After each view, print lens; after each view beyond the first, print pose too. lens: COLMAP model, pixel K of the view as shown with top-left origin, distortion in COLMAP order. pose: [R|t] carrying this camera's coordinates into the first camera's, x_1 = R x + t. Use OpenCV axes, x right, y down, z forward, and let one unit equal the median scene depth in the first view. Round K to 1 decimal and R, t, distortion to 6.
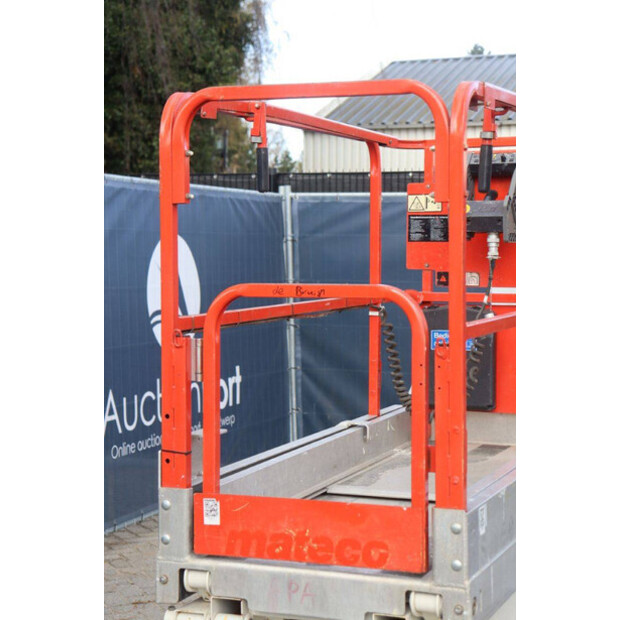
lens RADIAL K [[1411.4, 0, 310.0], [0, 1411.4, 310.0], [0, 0, 1]] dist [0.393971, -0.042080]
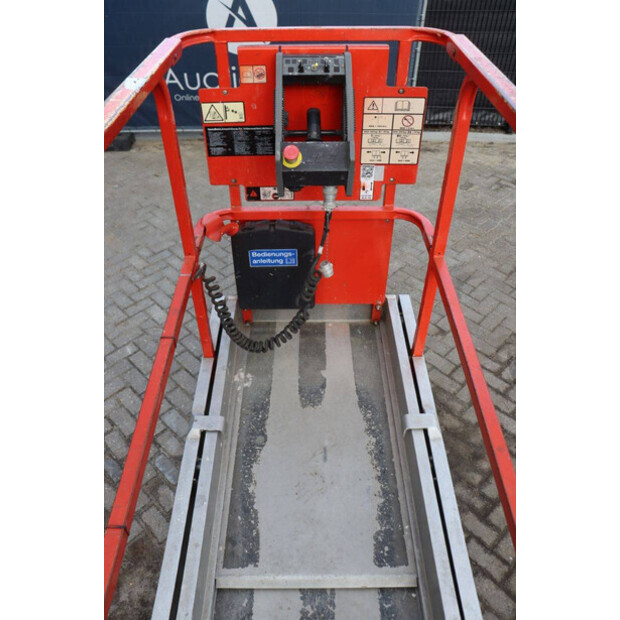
lens RADIAL K [[515.8, 0, 310.0], [0, 515.8, 310.0], [0, 0, 1]] dist [-0.116819, 0.001855]
pose [[0.929723, -0.247925, 0.272301, 0.027627], [0.024146, 0.778878, 0.626711, -0.237143], [-0.367467, -0.576092, 0.730127, 0.988946]]
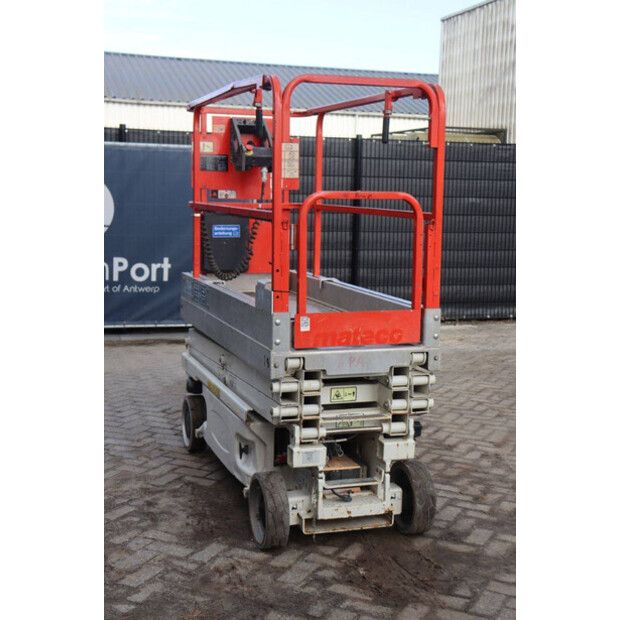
lens RADIAL K [[944.2, 0, 310.0], [0, 944.2, 310.0], [0, 0, 1]] dist [0.145519, -0.051454]
pose [[0.766051, -0.072759, 0.638649, -0.750905], [0.017633, 0.995578, 0.092273, 0.017592], [-0.642538, -0.059425, 0.763946, 0.110812]]
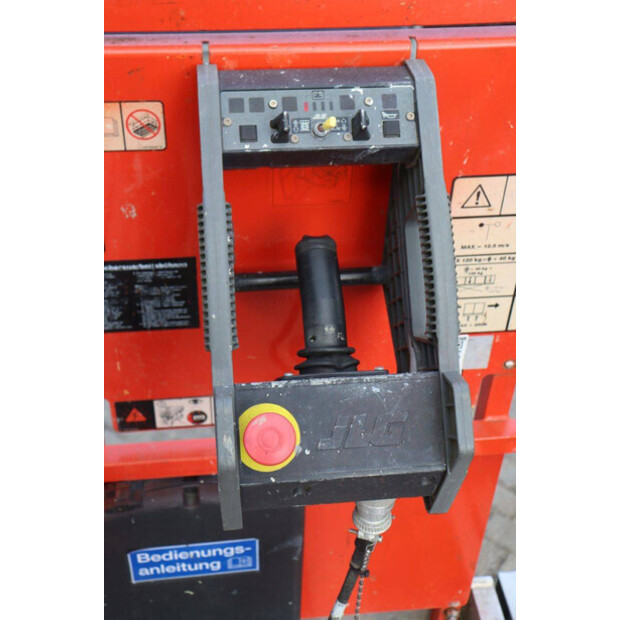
lens RADIAL K [[908.3, 0, 310.0], [0, 908.3, 310.0], [0, 0, 1]] dist [0.028833, 0.052542]
pose [[0.885703, -0.285579, 0.366024, 0.083544], [-0.005302, 0.782145, 0.623074, -0.242737], [-0.464221, -0.553799, 0.691234, 1.192636]]
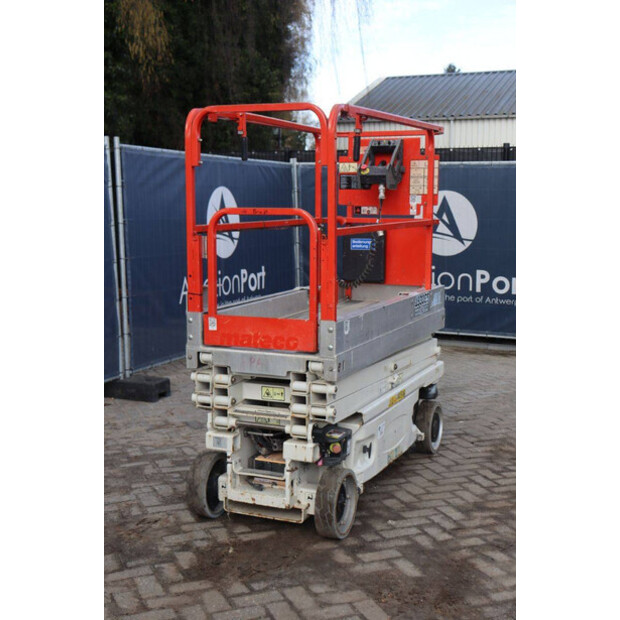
lens RADIAL K [[932.8, 0, 310.0], [0, 932.8, 310.0], [0, 0, 1]] dist [0.120427, 0.026773]
pose [[0.999399, 0.006382, -0.034077, 0.104084], [-0.003896, 0.997360, 0.072514, 0.026153], [0.034450, -0.072338, 0.996785, -0.272037]]
